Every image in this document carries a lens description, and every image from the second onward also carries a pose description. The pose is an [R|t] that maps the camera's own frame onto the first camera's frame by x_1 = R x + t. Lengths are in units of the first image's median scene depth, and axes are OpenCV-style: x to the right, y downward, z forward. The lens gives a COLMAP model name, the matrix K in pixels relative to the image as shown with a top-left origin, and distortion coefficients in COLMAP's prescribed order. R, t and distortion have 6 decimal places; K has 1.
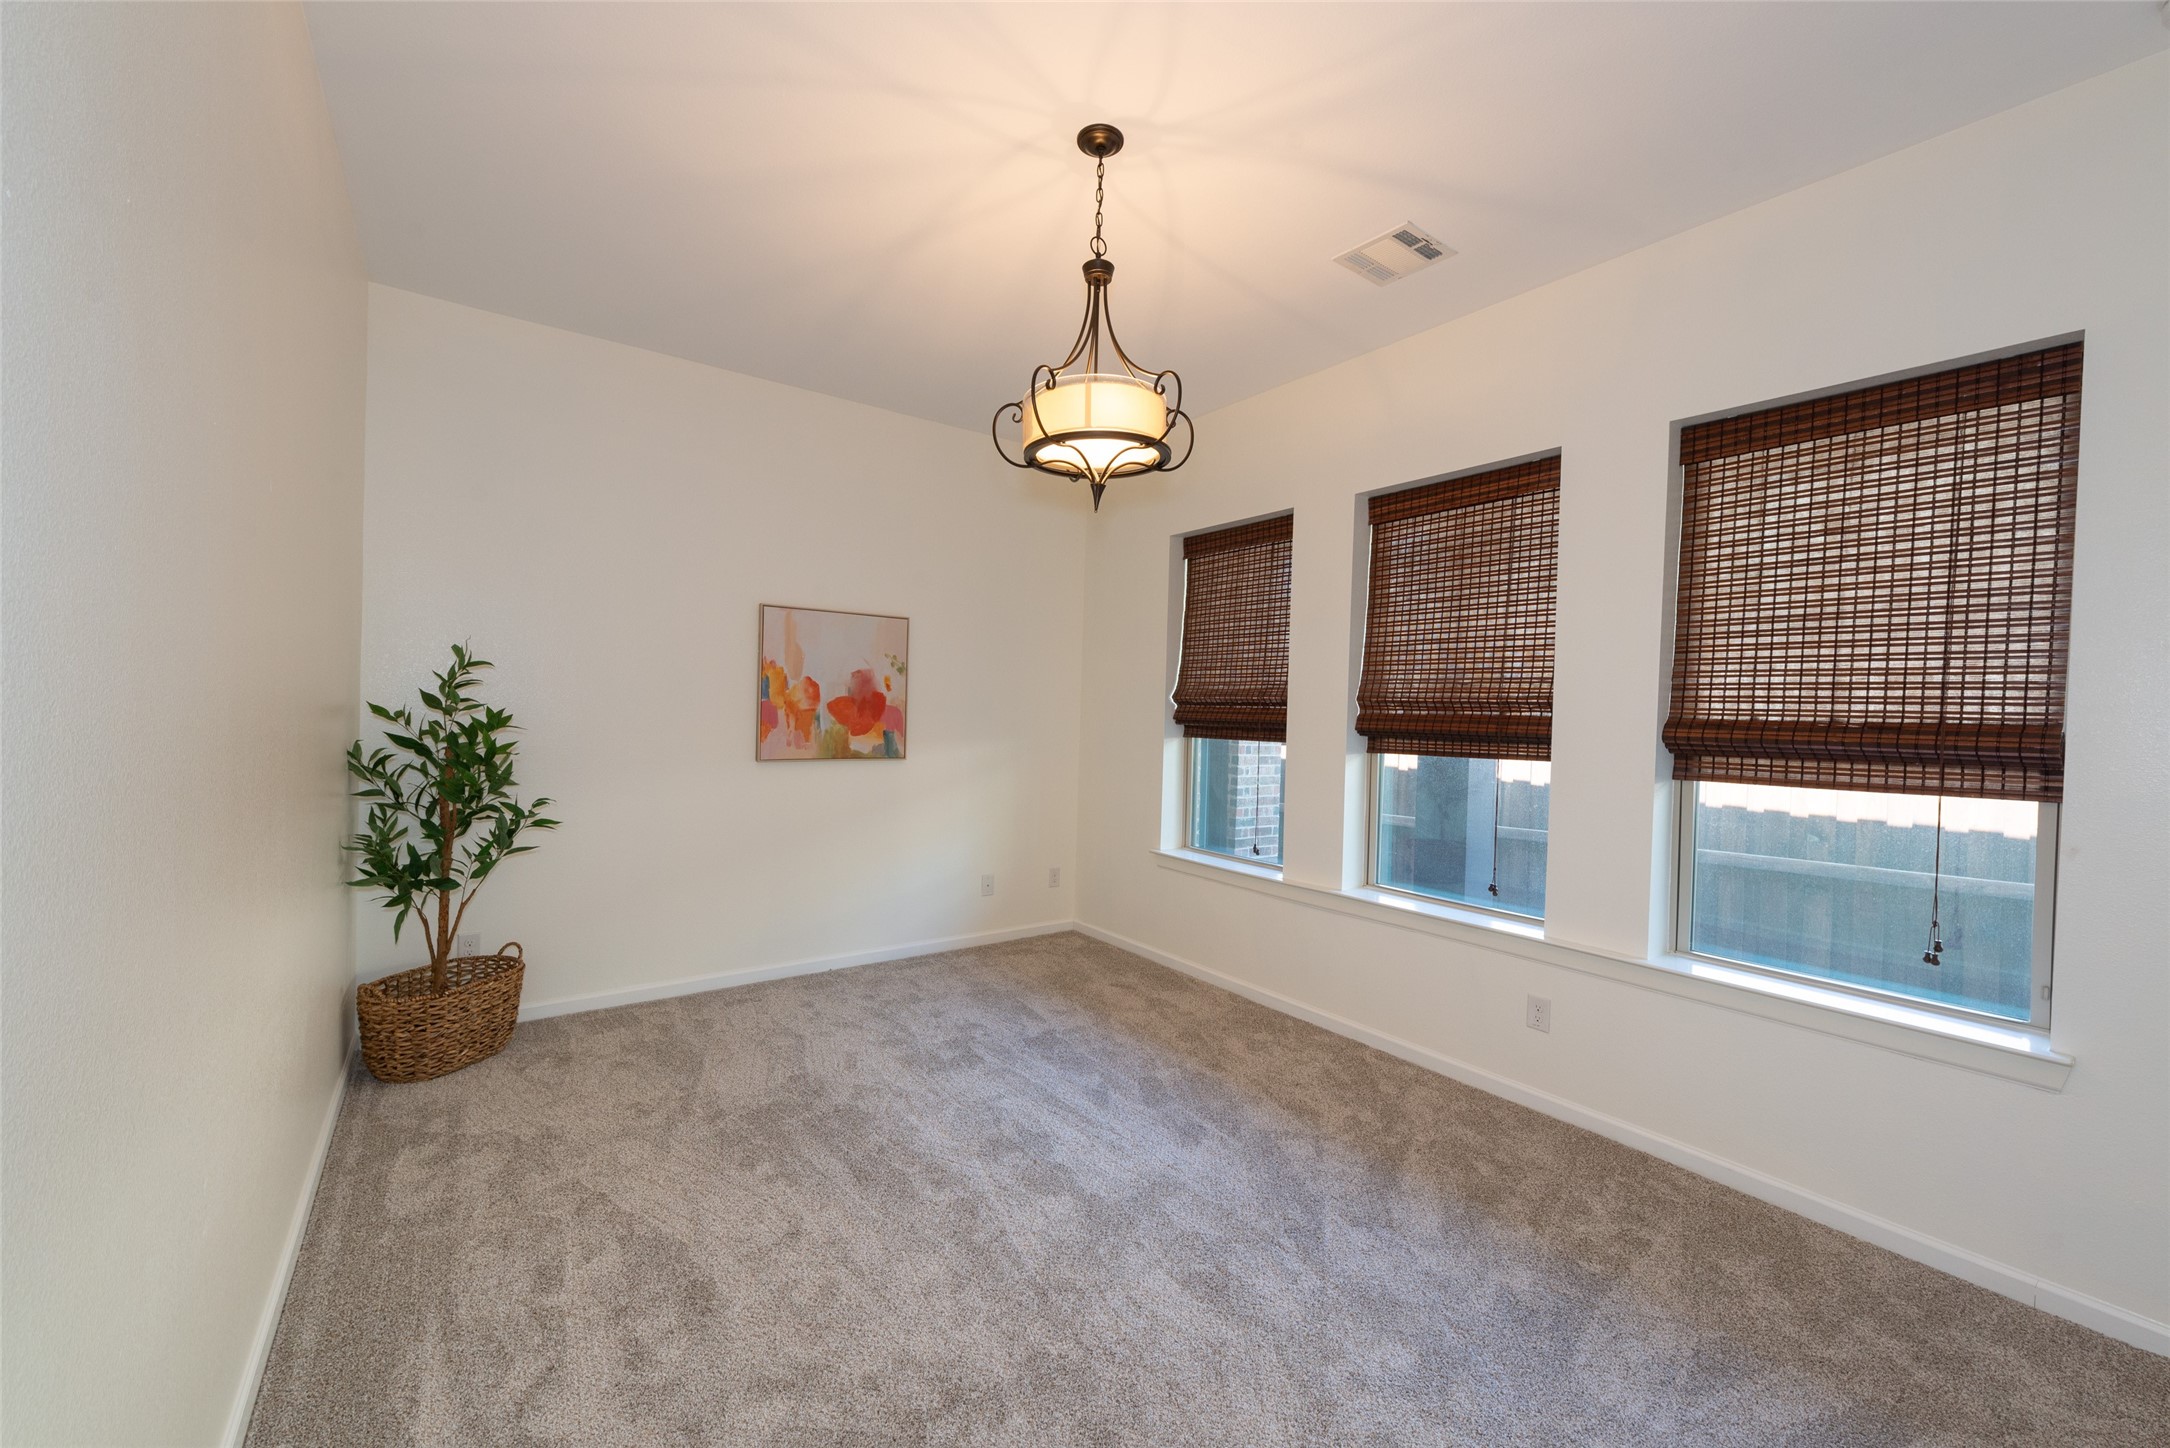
lens RADIAL K [[852.7, 0, 1079.8], [0, 852.7, 730.0], [0, 0, 1]] dist [0.010779, -0.002391]
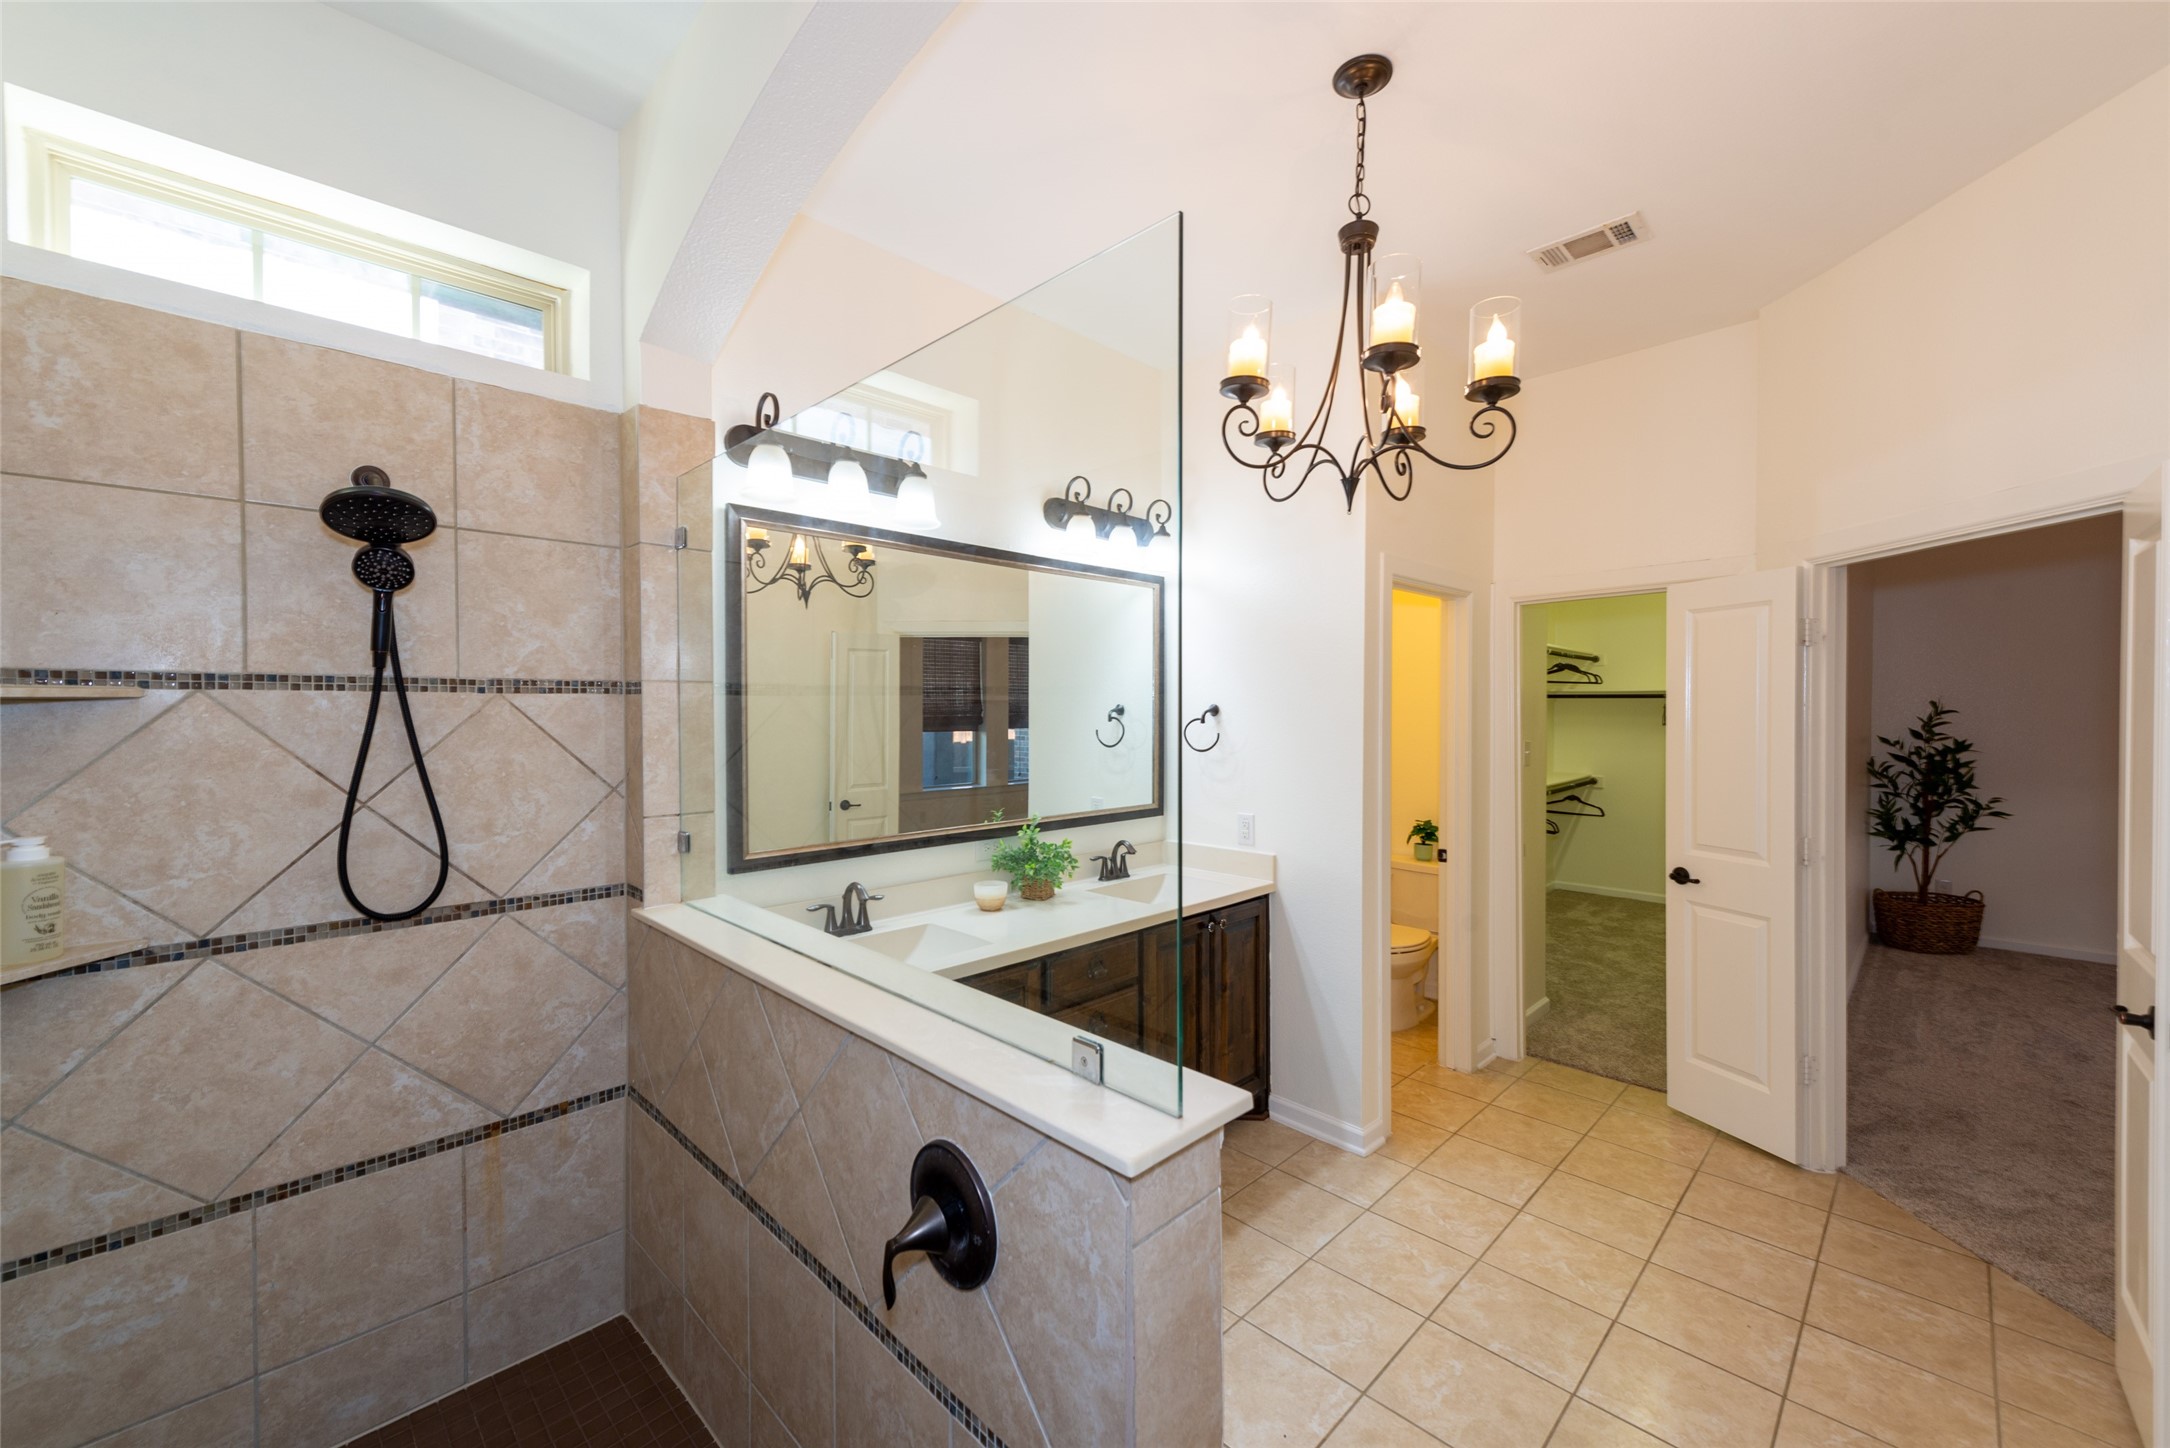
lens RADIAL K [[852.7, 0, 1098.1], [0, 852.7, 712.0], [0, 0, 1]] dist [0.010779, -0.002391]
pose [[0.164846, -0.024609, -0.986012, 0.667780], [-0.018343, 0.999439, -0.028011, -0.001208], [0.986149, 0.022704, 0.164302, -0.895243]]
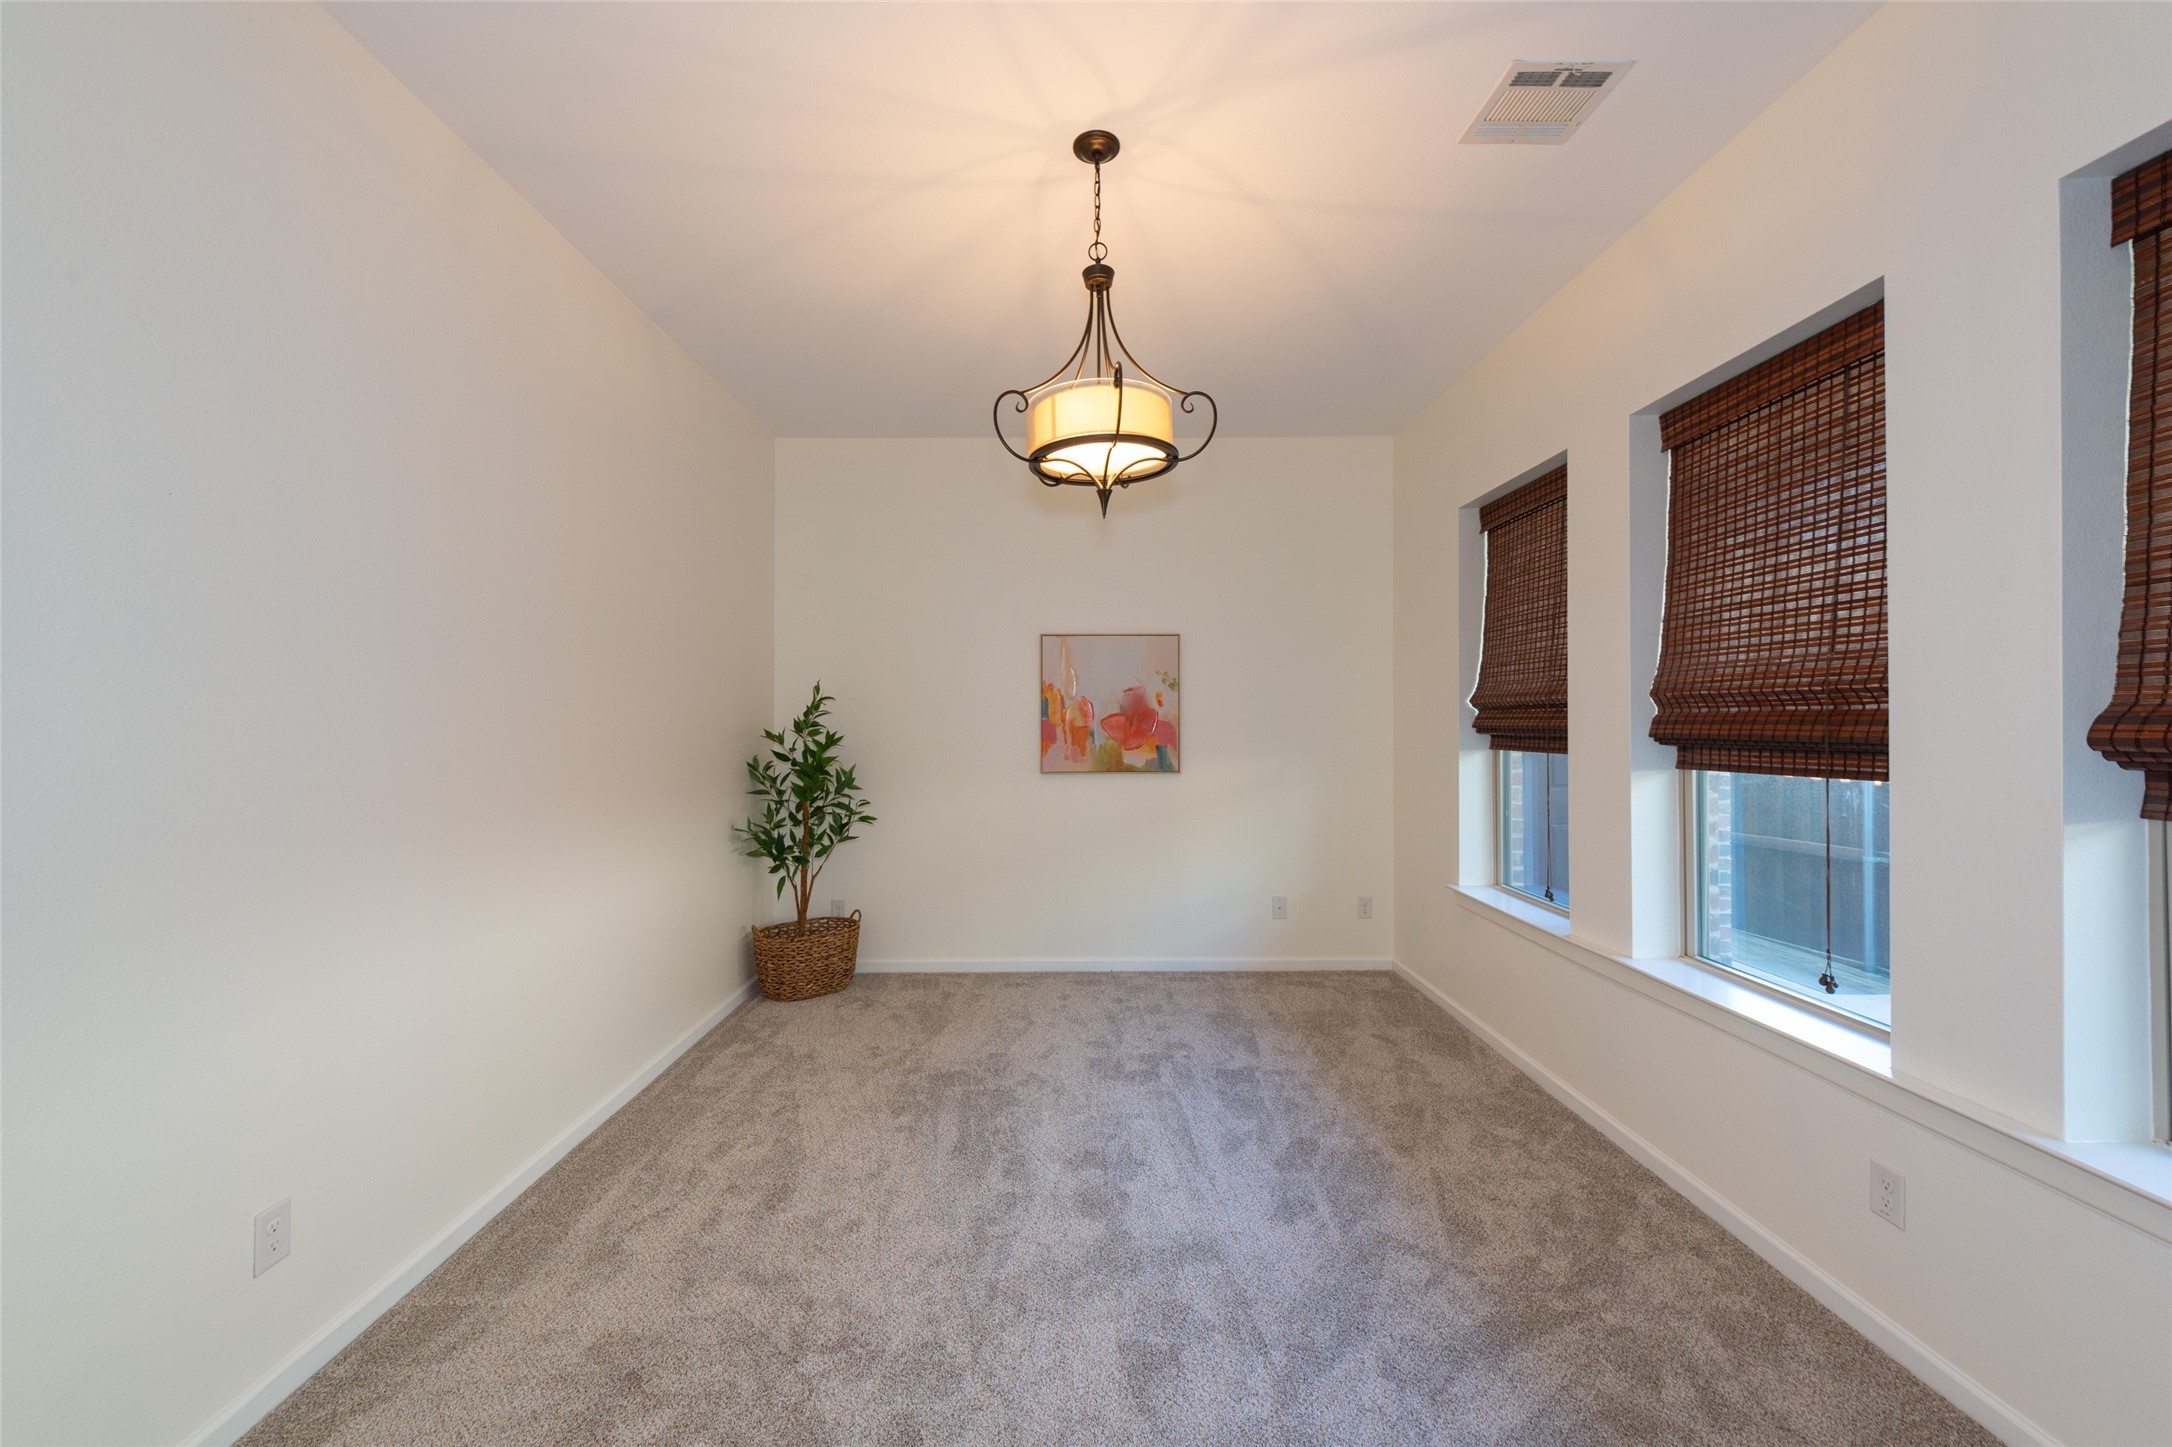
lens RADIAL K [[853.5, 0, 1054.0], [0, 853.5, 722.4], [0, 0, 1]] dist [0.010779, -0.002391]
pose [[0.806408, -0.026649, -0.590758, 0.396464], [0.010011, 0.999456, -0.031420, 0.006119], [0.591274, 0.019423, 0.806237, 0.132148]]
